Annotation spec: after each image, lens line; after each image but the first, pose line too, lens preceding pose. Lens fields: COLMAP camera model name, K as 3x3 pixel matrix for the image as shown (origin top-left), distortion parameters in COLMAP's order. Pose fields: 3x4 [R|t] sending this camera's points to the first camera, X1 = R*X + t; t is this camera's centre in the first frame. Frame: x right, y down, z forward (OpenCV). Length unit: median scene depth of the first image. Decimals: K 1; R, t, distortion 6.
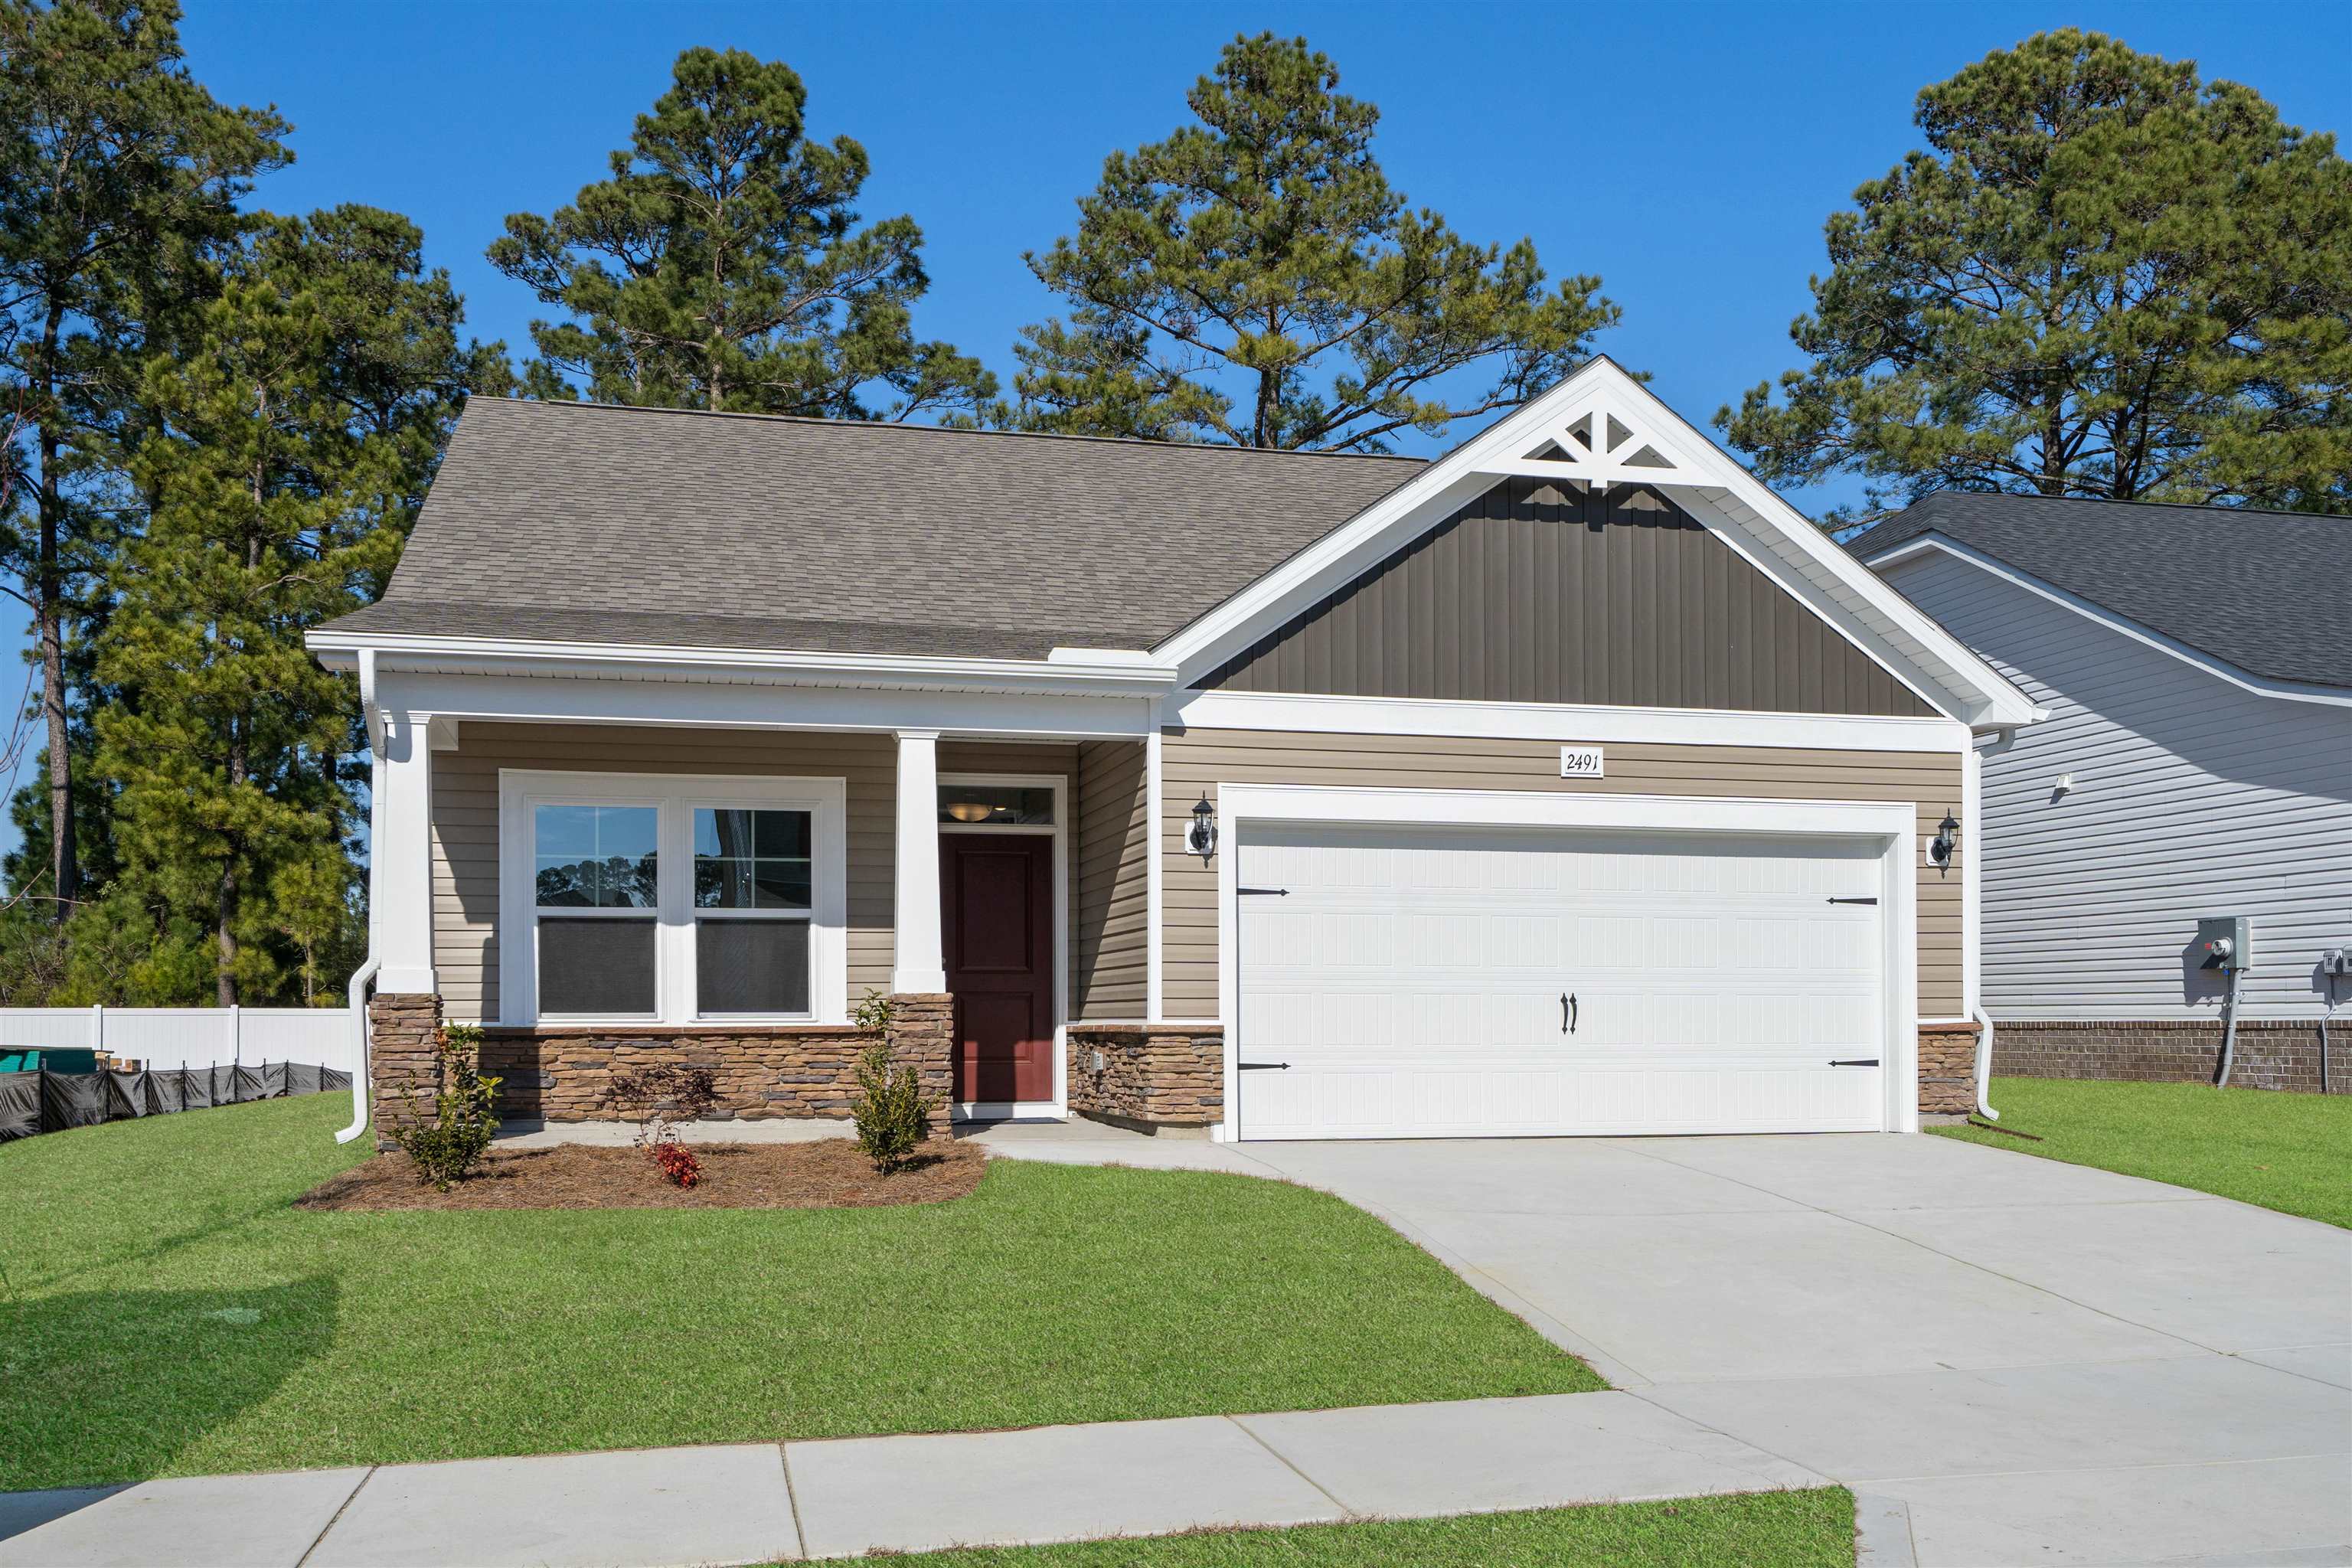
lens RADIAL K [[2629.2, 0, 1189.7], [0, 2629.2, 833.9], [0, 0, 1]] dist [0.008289, 0.000000]
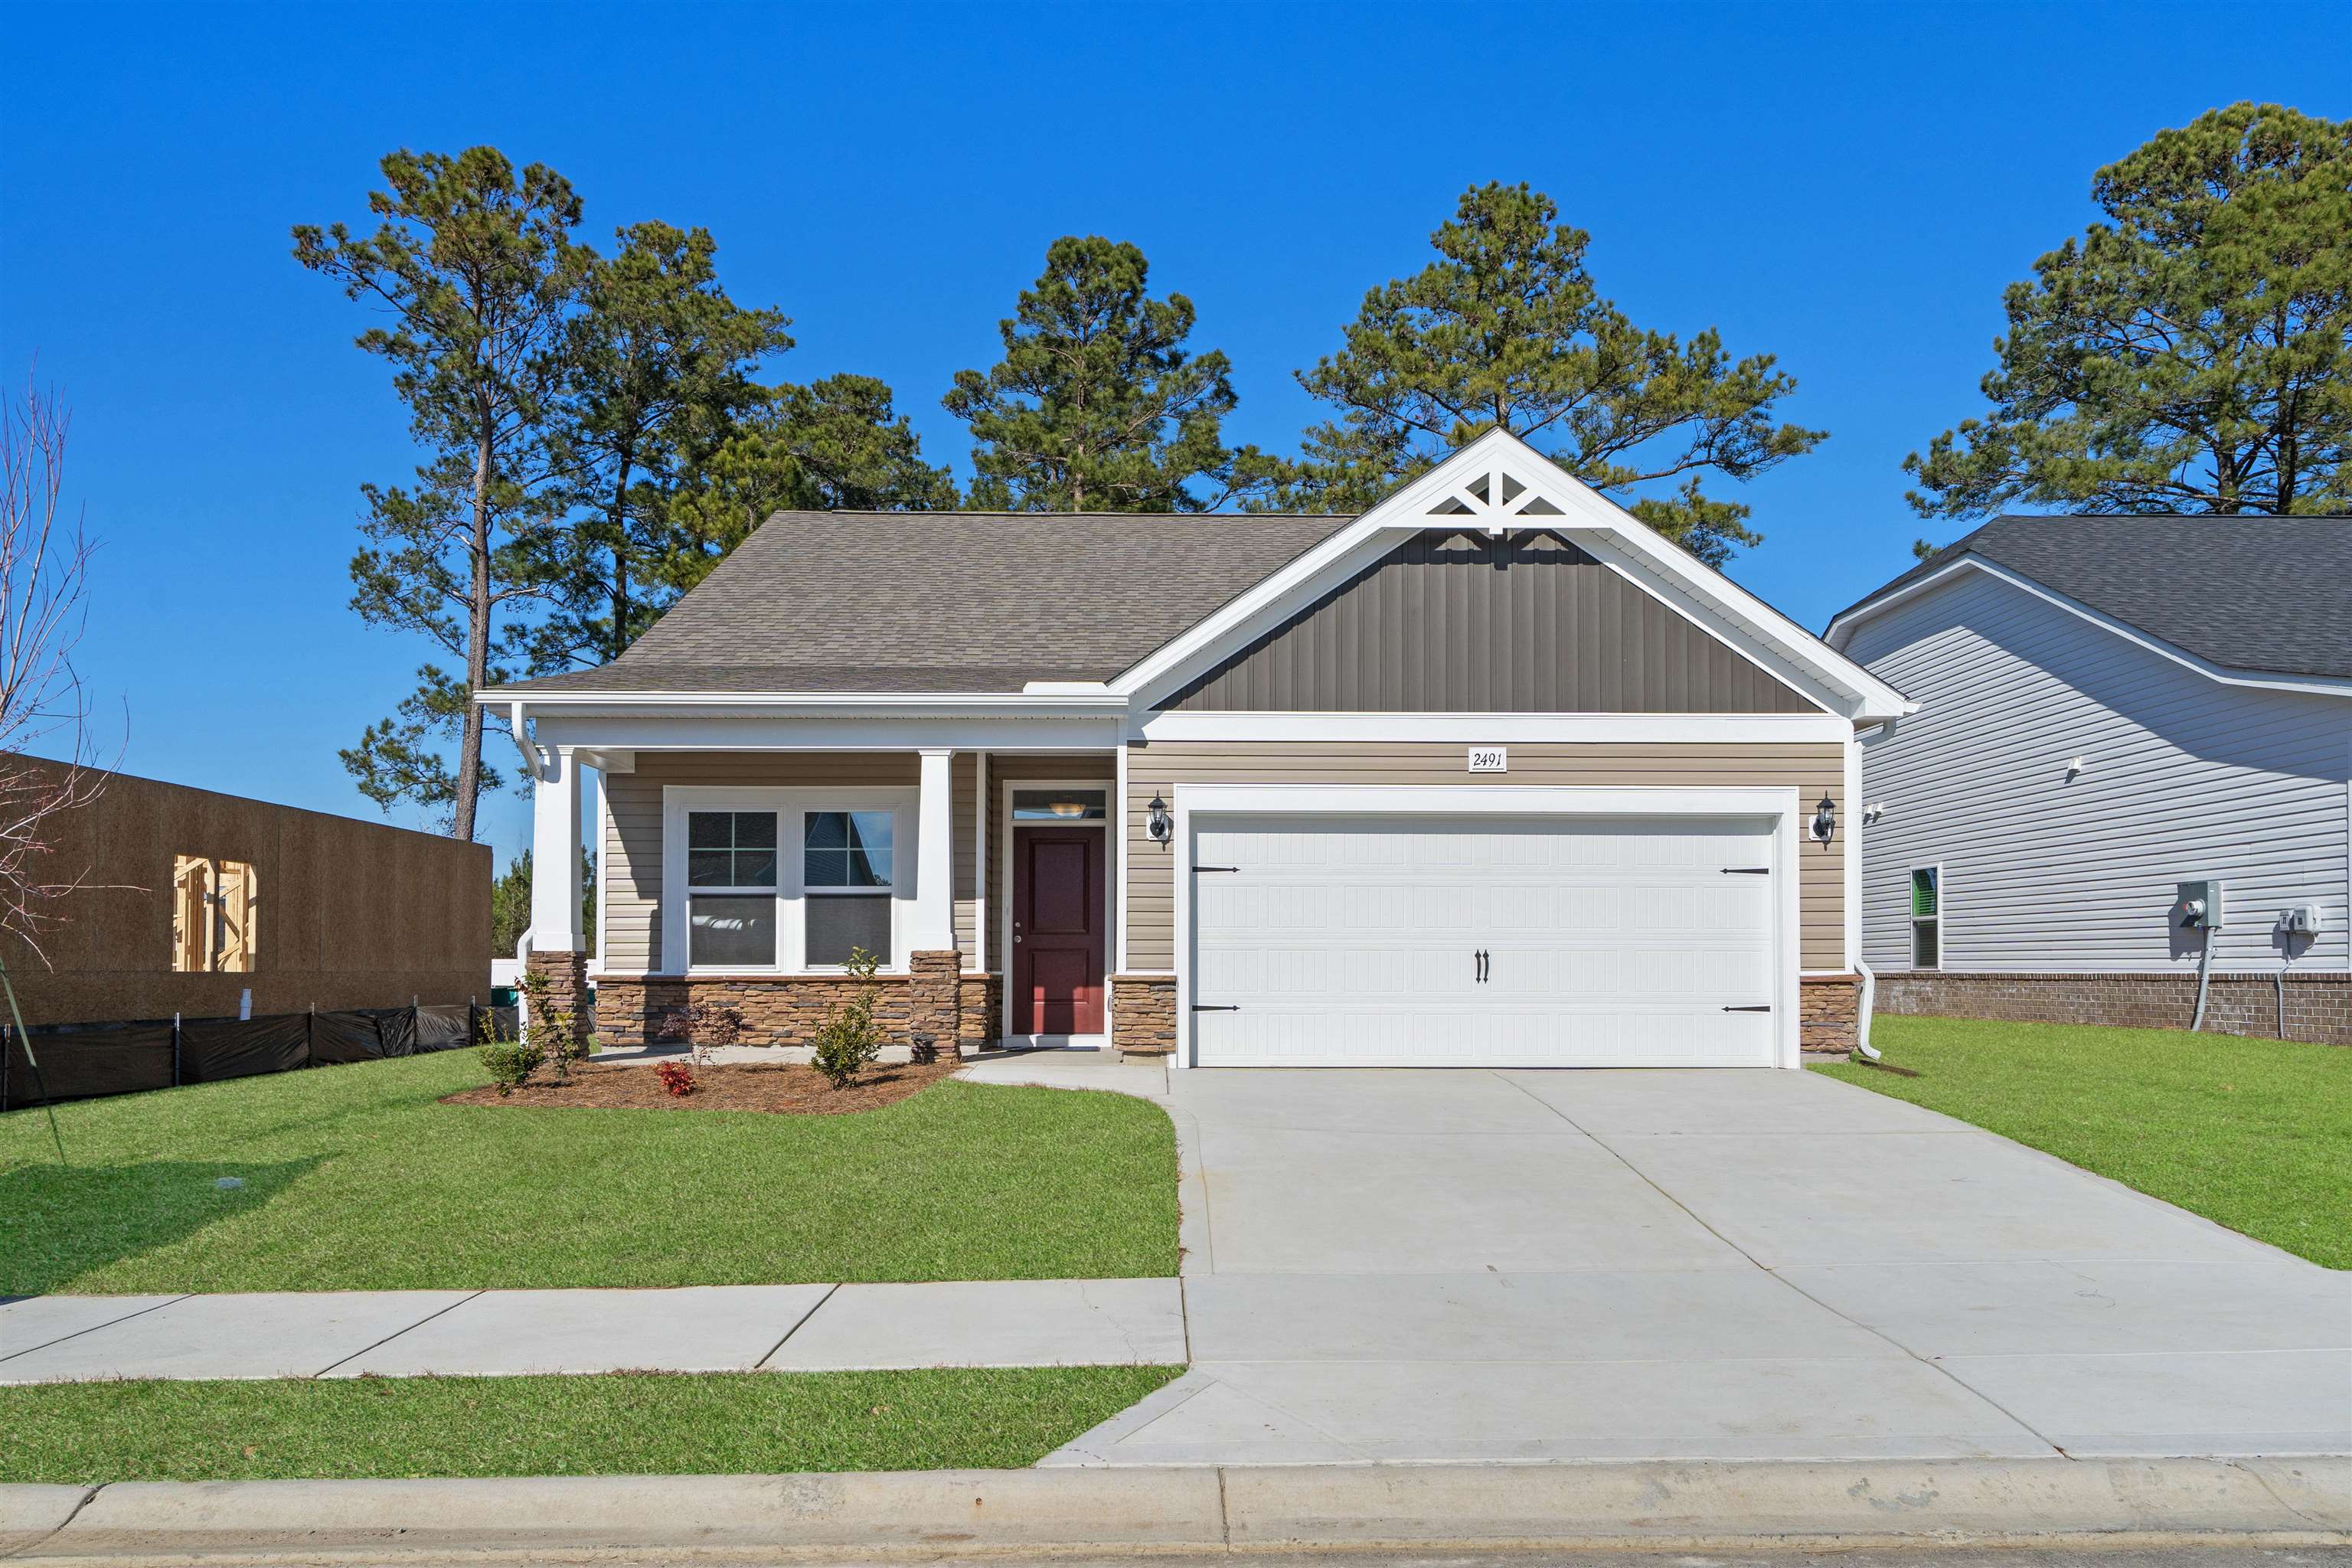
lens RADIAL K [[2032.0, 0, 1175.4], [0, 2032.0, 797.3], [0, 0, 1]] dist [0.004124, 0.020523]
pose [[0.962992, -0.020832, -0.268723, 0.231267], [0.017396, 0.999734, -0.015162, 0.001607], [0.268968, 0.009926, 0.963098, 0.048631]]
